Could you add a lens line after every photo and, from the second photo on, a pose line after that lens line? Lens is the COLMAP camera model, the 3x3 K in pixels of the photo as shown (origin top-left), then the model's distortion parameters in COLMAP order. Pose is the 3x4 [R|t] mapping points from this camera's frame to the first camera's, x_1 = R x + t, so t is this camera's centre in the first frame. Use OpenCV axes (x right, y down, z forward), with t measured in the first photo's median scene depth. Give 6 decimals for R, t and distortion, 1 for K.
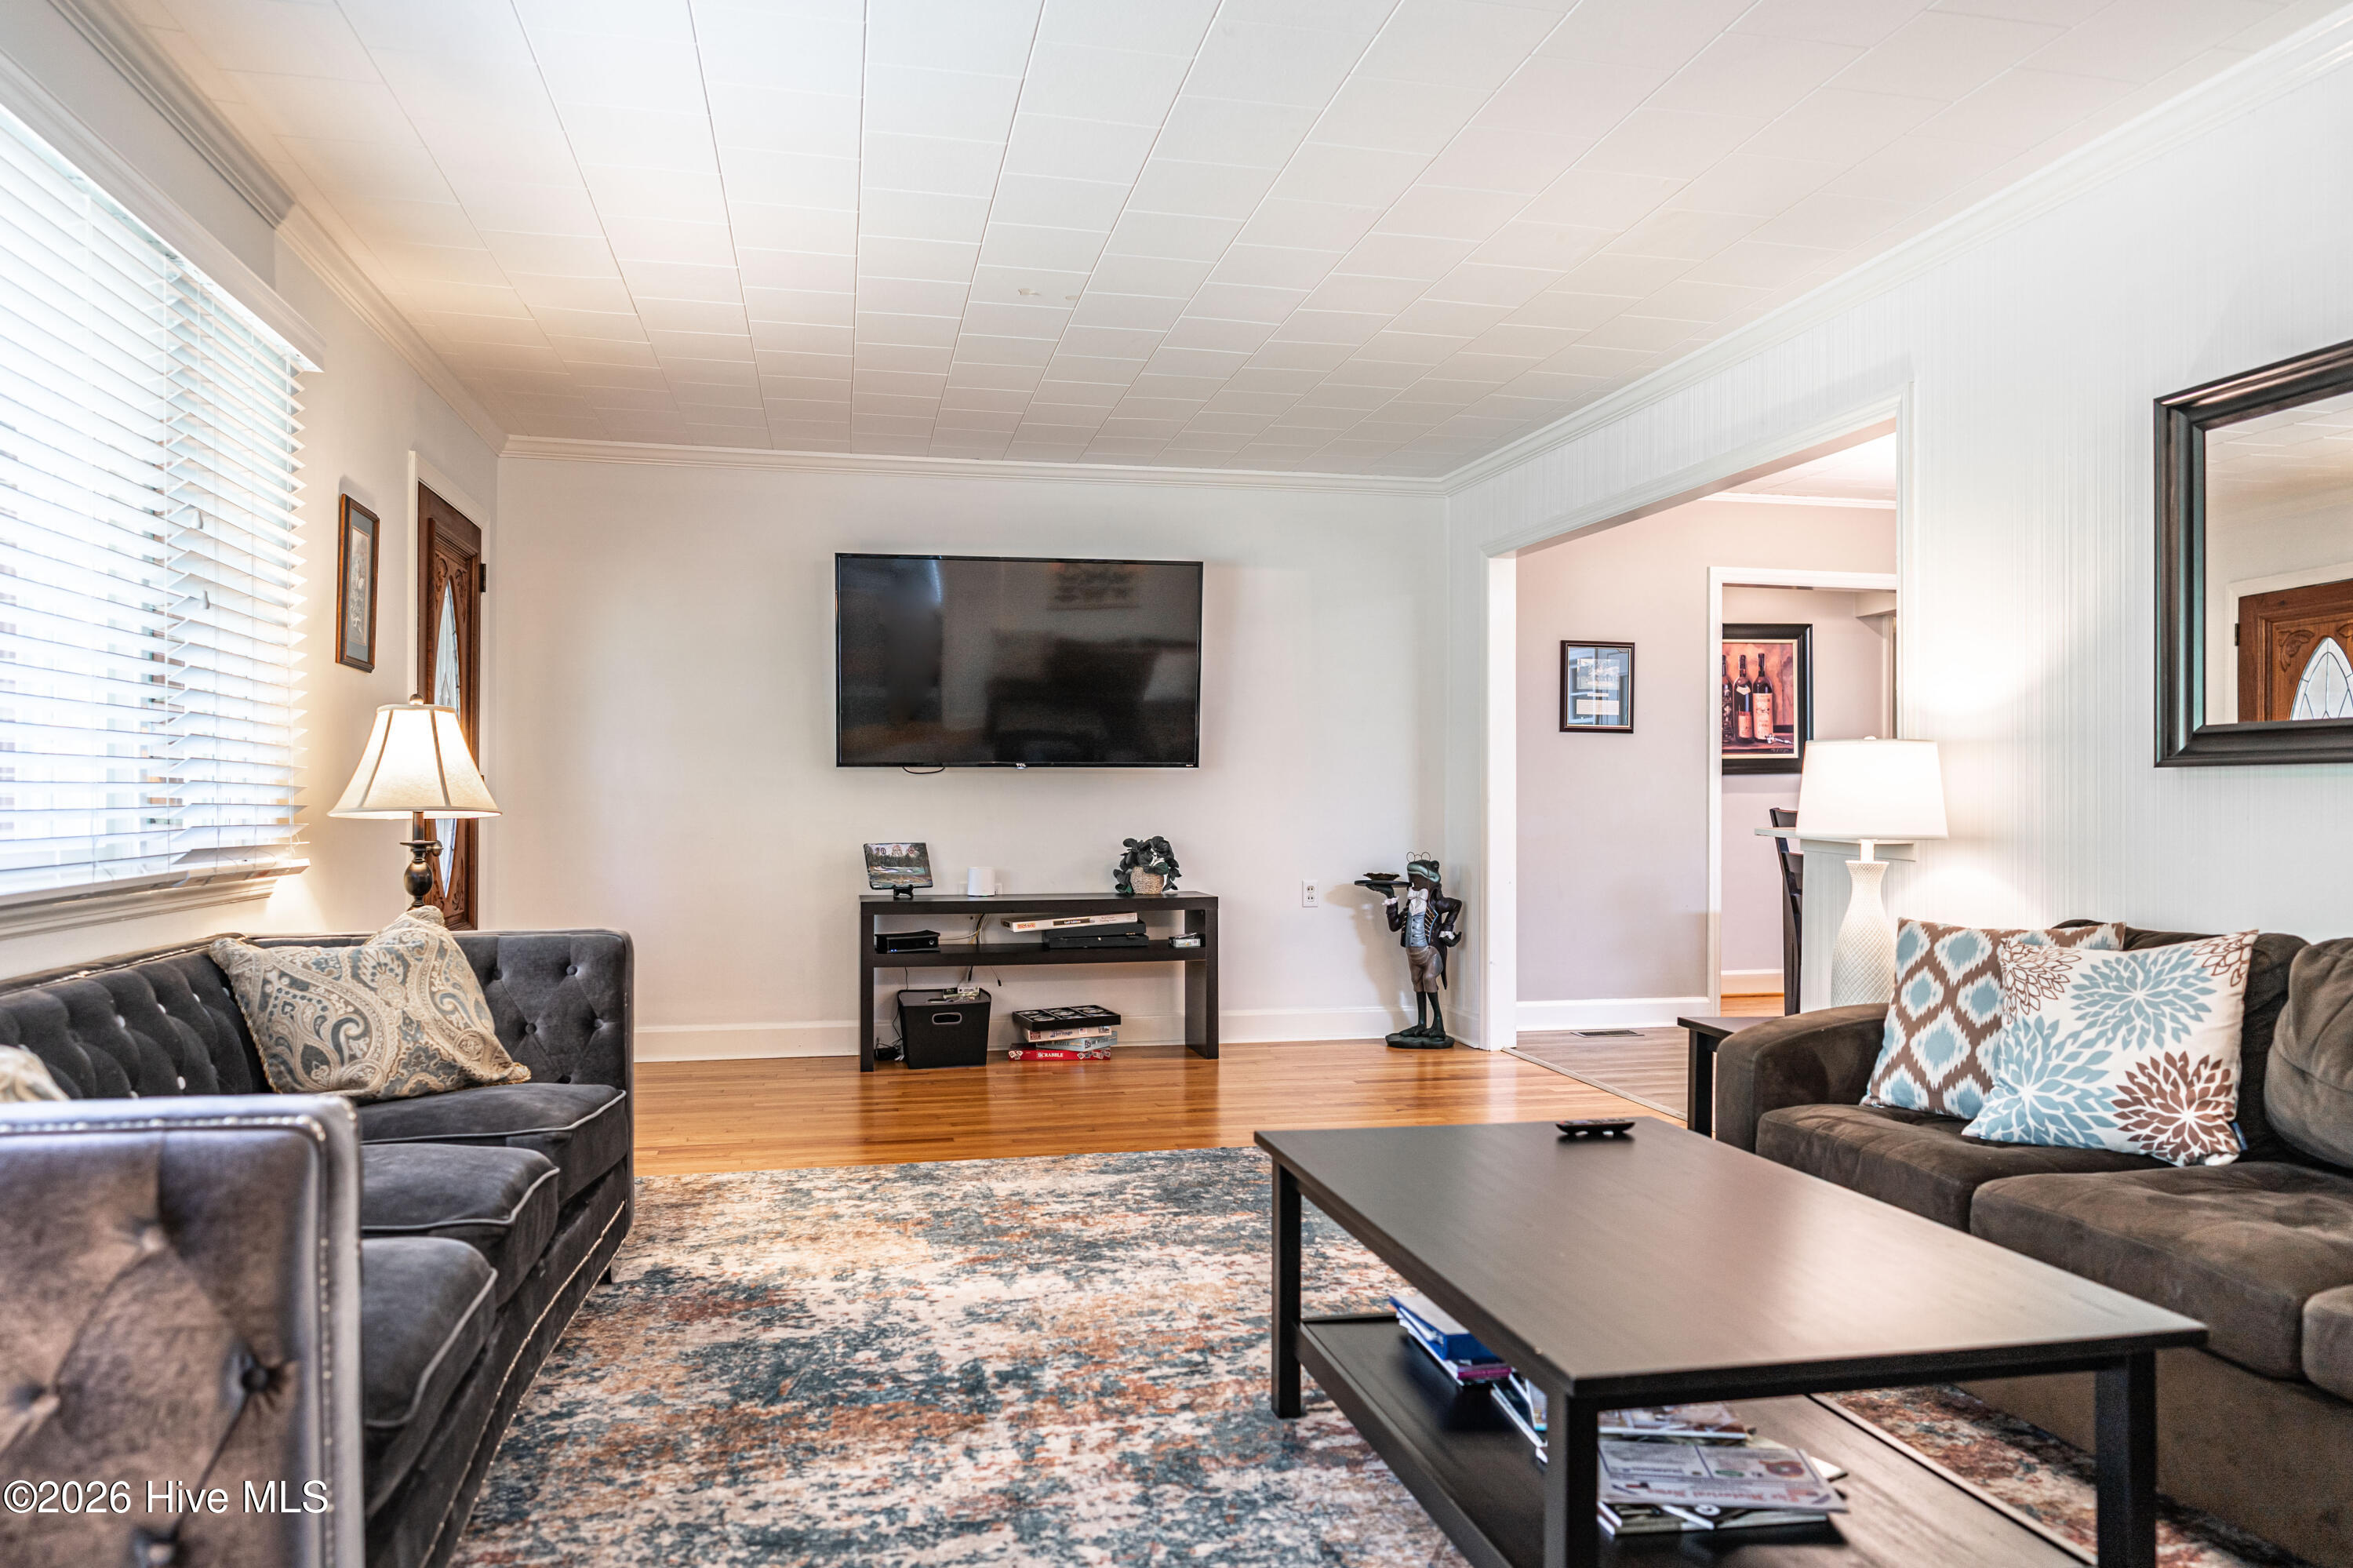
lens RADIAL K [[1598.6, 0, 1173.2], [0, 1598.6, 778.5], [0, 0, 1]] dist [-0.009114, 0.008605]
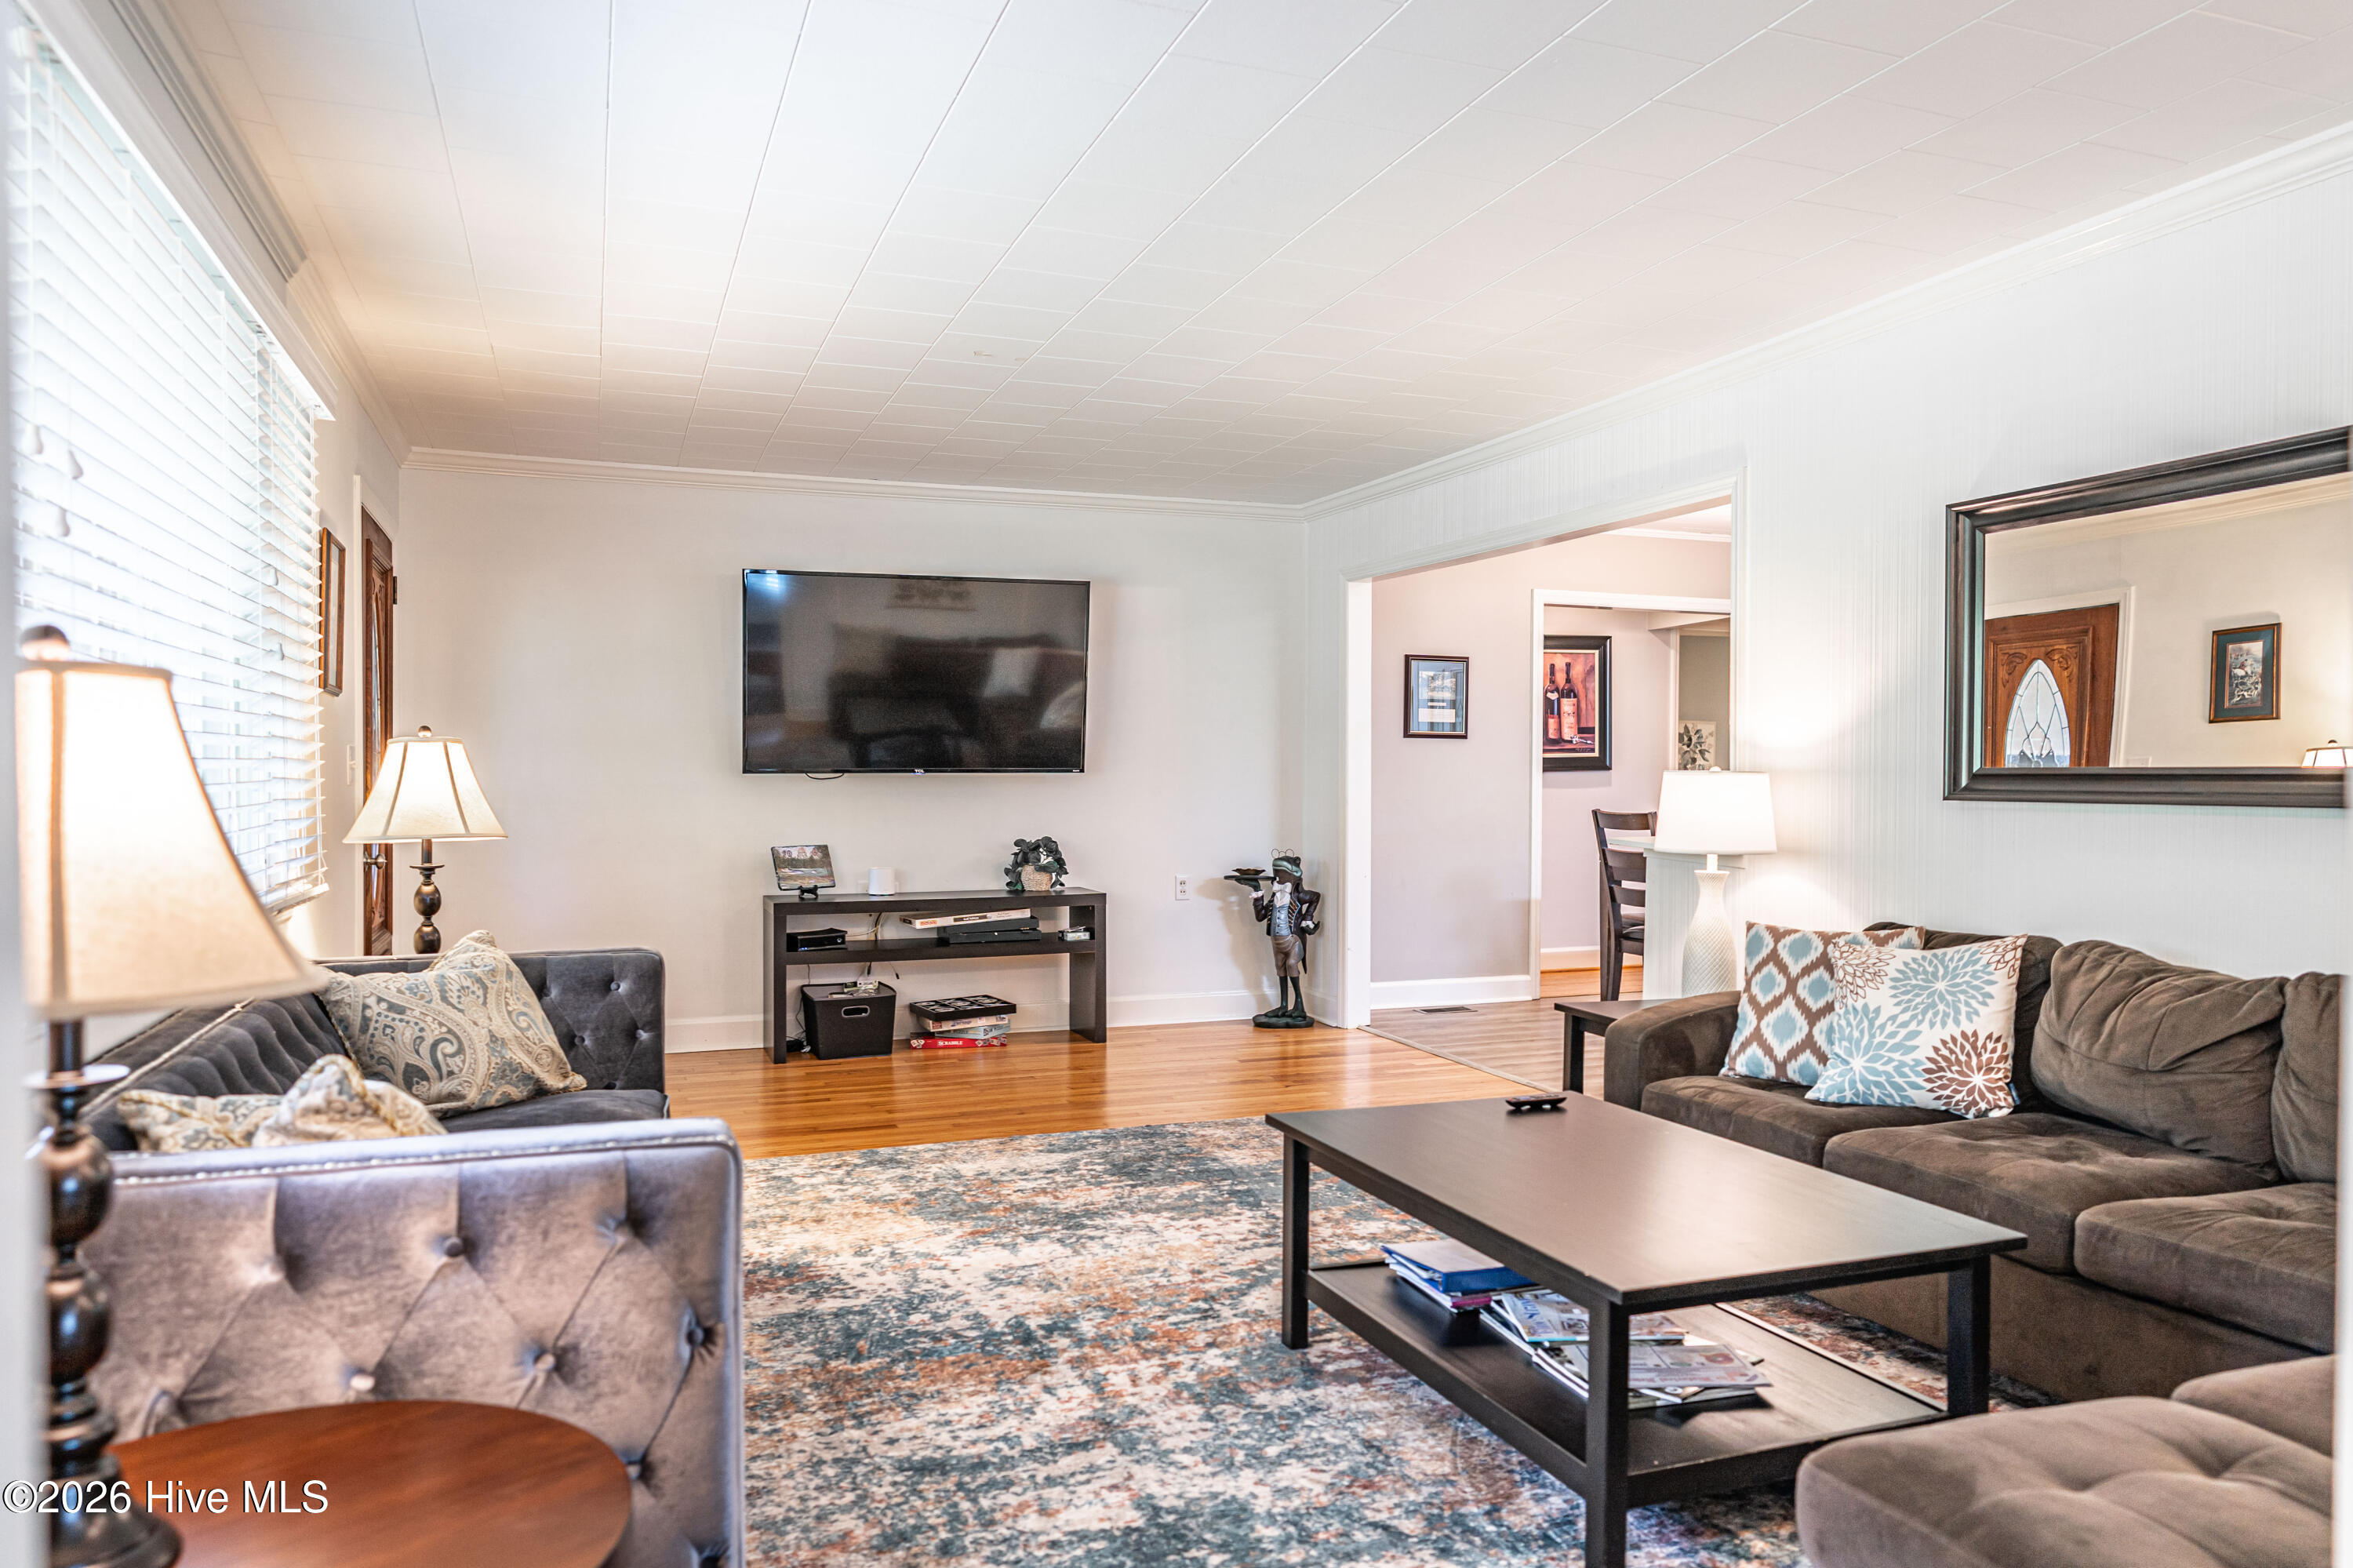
lens RADIAL K [[1598.6, 0, 1183.3], [0, 1598.6, 781.2], [0, 0, 1]] dist [-0.009114, 0.008605]
pose [[0.988770, -0.001046, 0.149445, -0.175647], [-0.001872, 0.999810, 0.019379, -0.049024], [-0.149437, -0.019441, 0.988580, -0.161269]]
